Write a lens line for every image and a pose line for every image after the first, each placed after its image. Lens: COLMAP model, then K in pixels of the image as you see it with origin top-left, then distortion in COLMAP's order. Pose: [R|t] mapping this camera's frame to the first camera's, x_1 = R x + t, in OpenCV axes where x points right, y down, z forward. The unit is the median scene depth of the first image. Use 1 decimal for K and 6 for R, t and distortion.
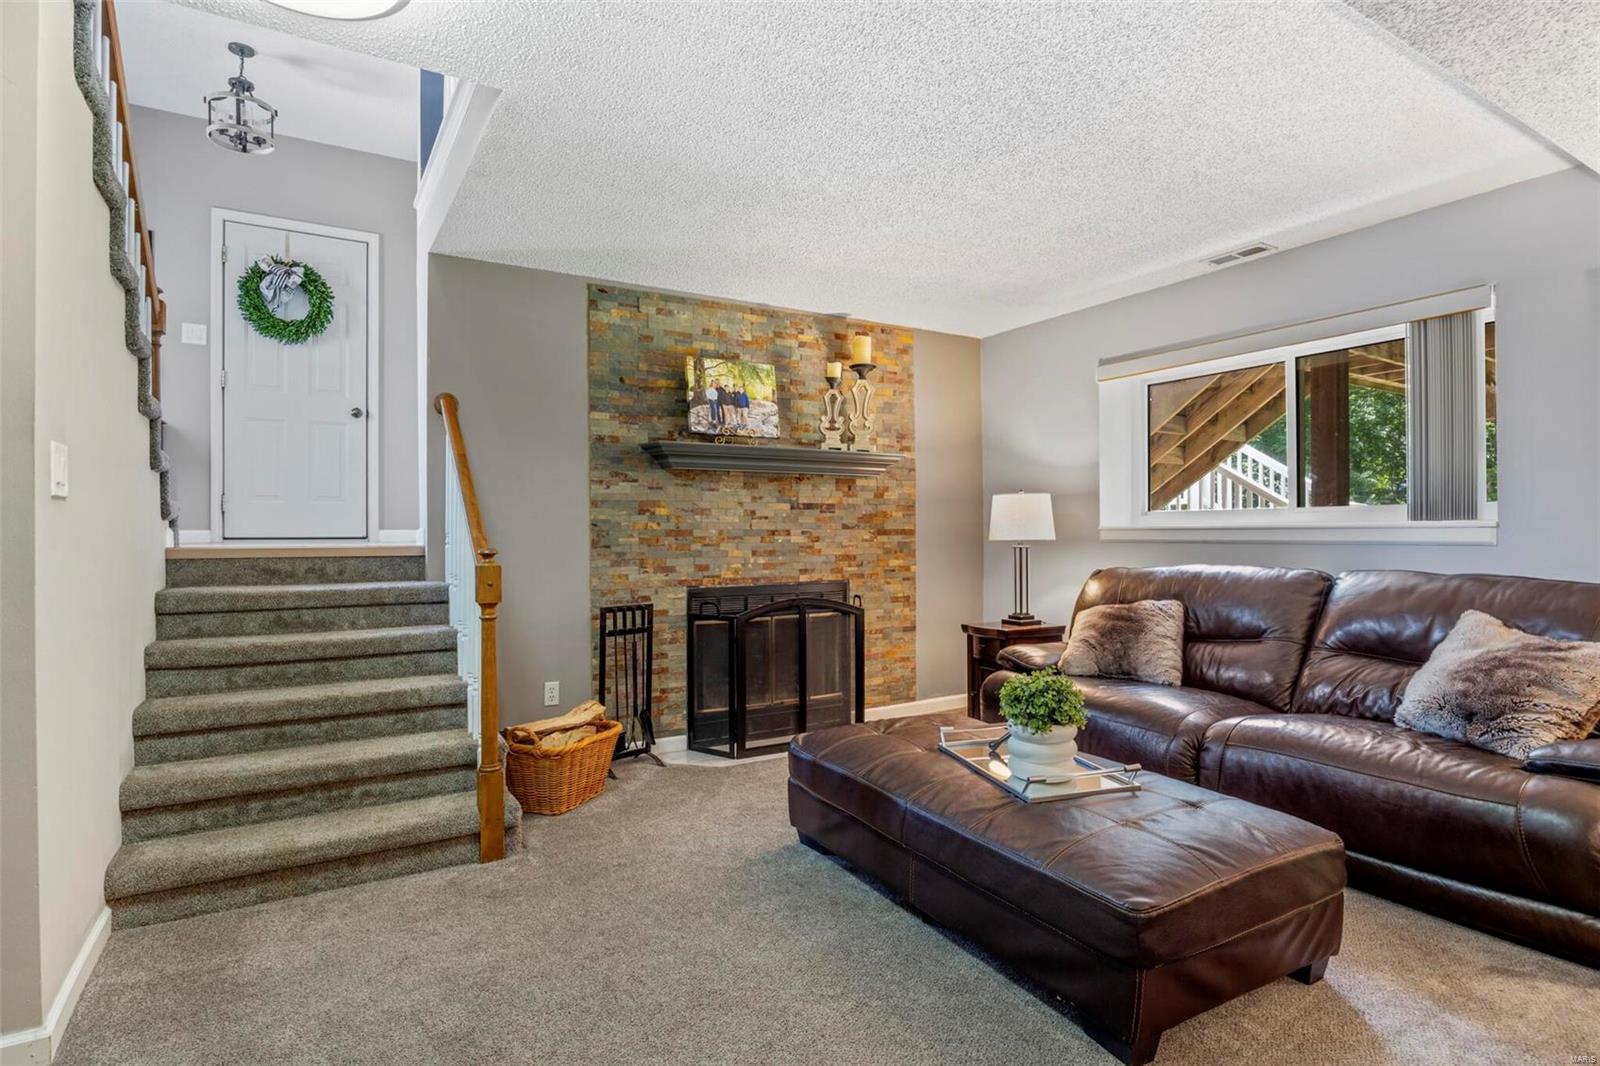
lens RADIAL K [[831.4, 0, 800.0], [0, 831.4, 533.0], [0, 0, 1]] dist [-0.011906, -0.000835]
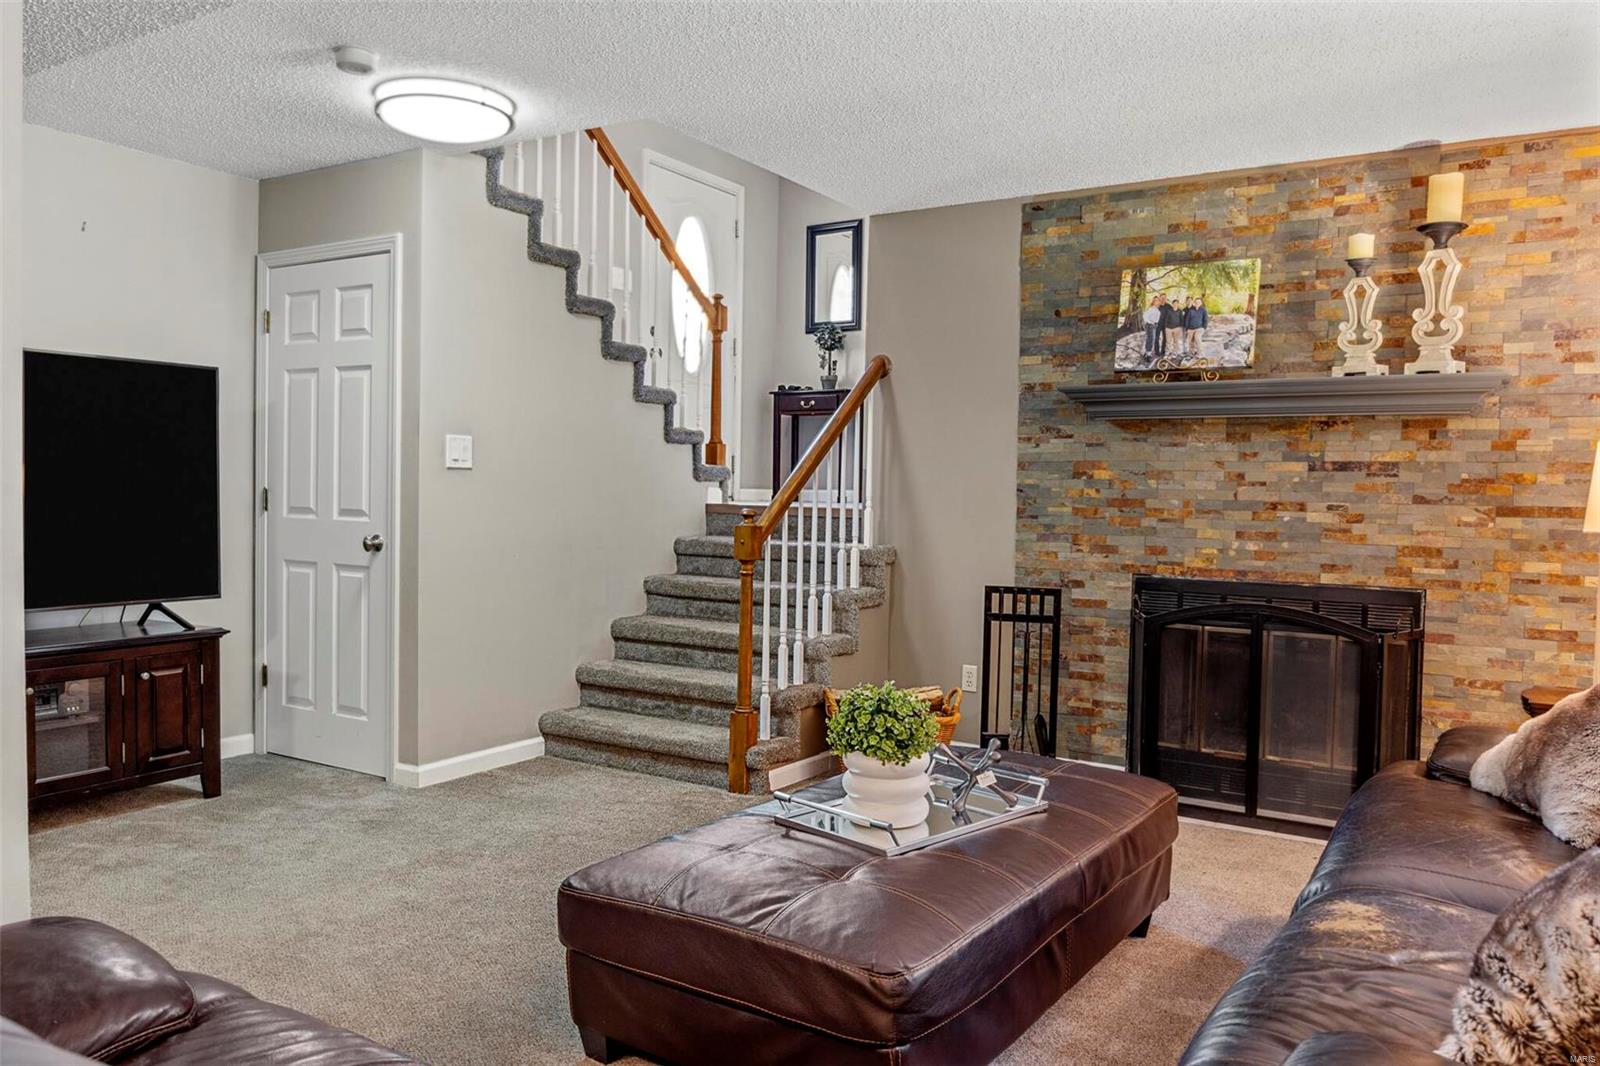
lens RADIAL K [[1200.8, 0, 800.0], [0, 1200.8, 533.0], [0, 0, 1]] dist [0.001593, -0.001174]
pose [[0.438106, 0.045673, -0.897762, 0.713913], [-0.020420, 0.998956, 0.040856, -0.011219], [0.898691, 0.000433, 0.438582, 0.246188]]
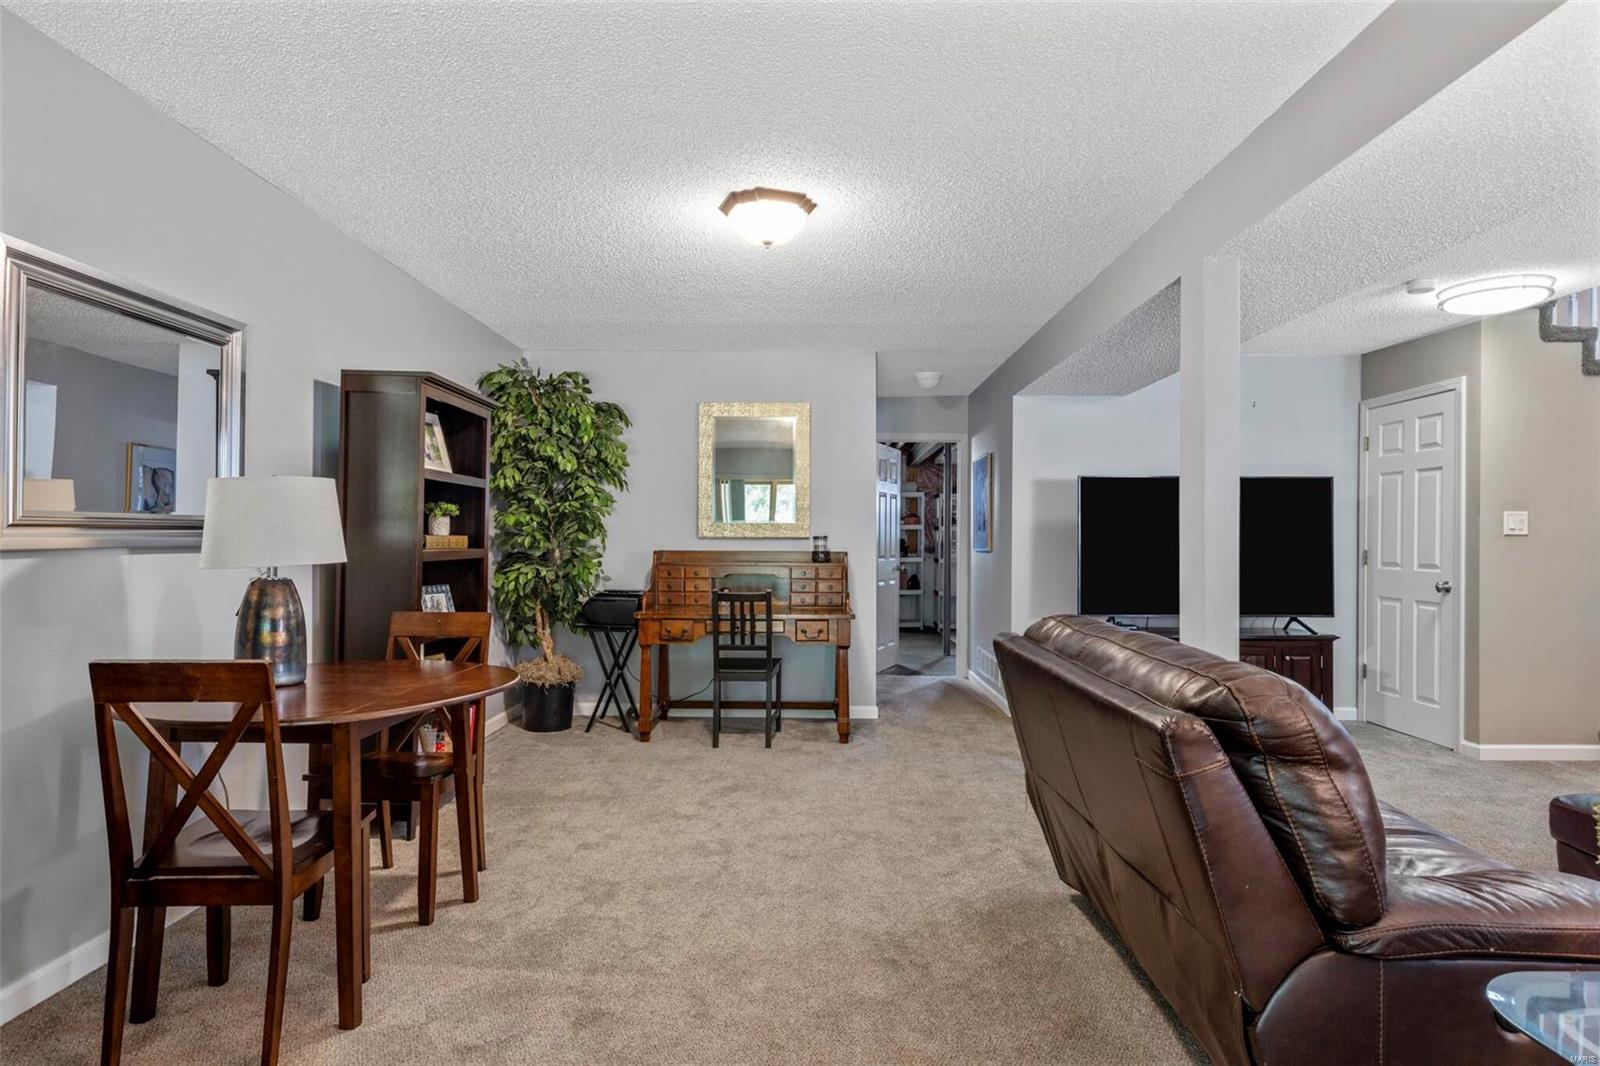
lens RADIAL K [[831.4, 0, 800.0], [0, 831.4, 533.0], [0, 0, 1]] dist [-0.011906, -0.000835]
pose [[-0.543578, -0.003596, -0.839351, 0.990070], [-0.005362, 0.999985, -0.000811, -0.017059], [0.839342, 0.004059, -0.543589, 0.253387]]
